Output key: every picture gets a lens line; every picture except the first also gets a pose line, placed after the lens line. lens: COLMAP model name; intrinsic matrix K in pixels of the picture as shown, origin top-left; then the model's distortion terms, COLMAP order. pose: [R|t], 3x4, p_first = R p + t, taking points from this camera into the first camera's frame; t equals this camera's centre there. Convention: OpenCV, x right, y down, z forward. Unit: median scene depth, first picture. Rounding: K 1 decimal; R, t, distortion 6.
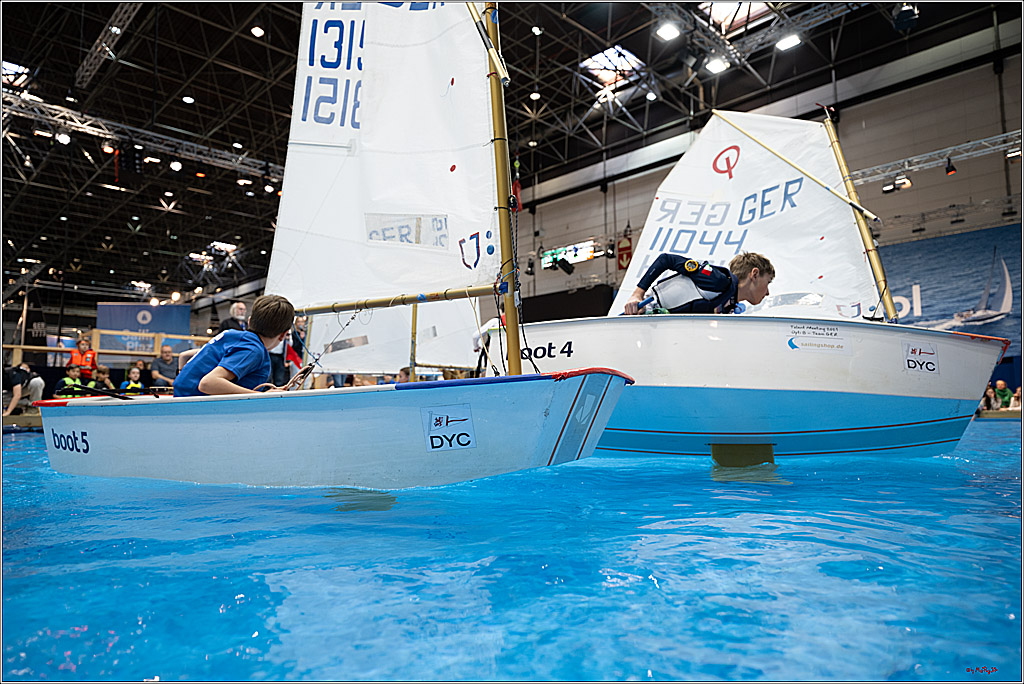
lens RADIAL K [[660.9, 0, 506.7], [0, 660.9, 346.9], [0, 0, 1]] dist [0.020436, 0.001854]
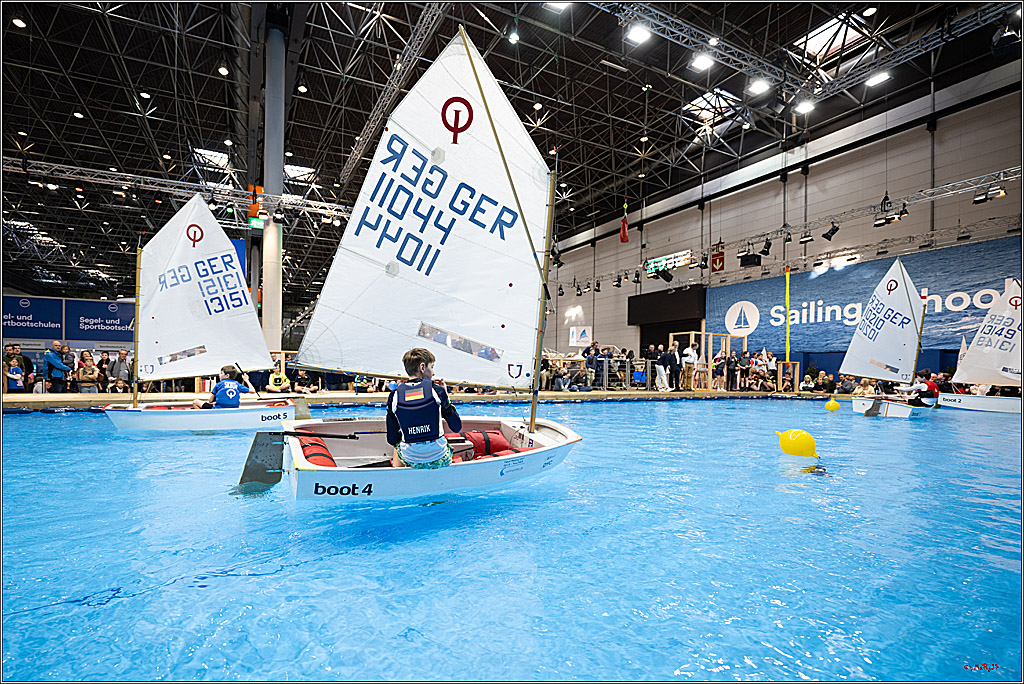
lens RADIAL K [[467.0, 0, 454.4], [0, 467.0, 379.2], [0, 0, 1]] dist [-0.023852, 0.002348]
pose [[0.943289, 0.020608, -0.331332, 0.002665], [0.017338, 0.993651, 0.111163, -0.021952], [0.331519, -0.110603, 0.936943, -0.015125]]
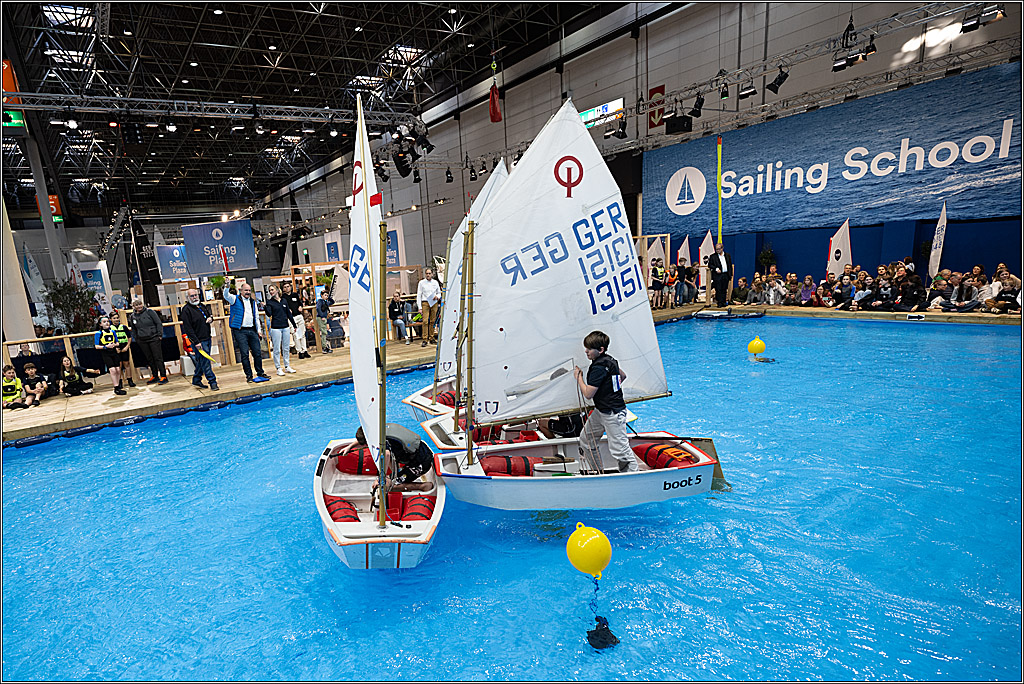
lens RADIAL K [[565.8, 0, 429.4], [0, 565.8, 387.9], [0, 0, 1]] dist [-0.011452, 0.002997]
pose [[0.967744, -0.018080, -0.251285, 0.064466], [0.101075, 0.941495, 0.321515, -0.062799], [0.230770, -0.336542, 0.912954, 0.058442]]
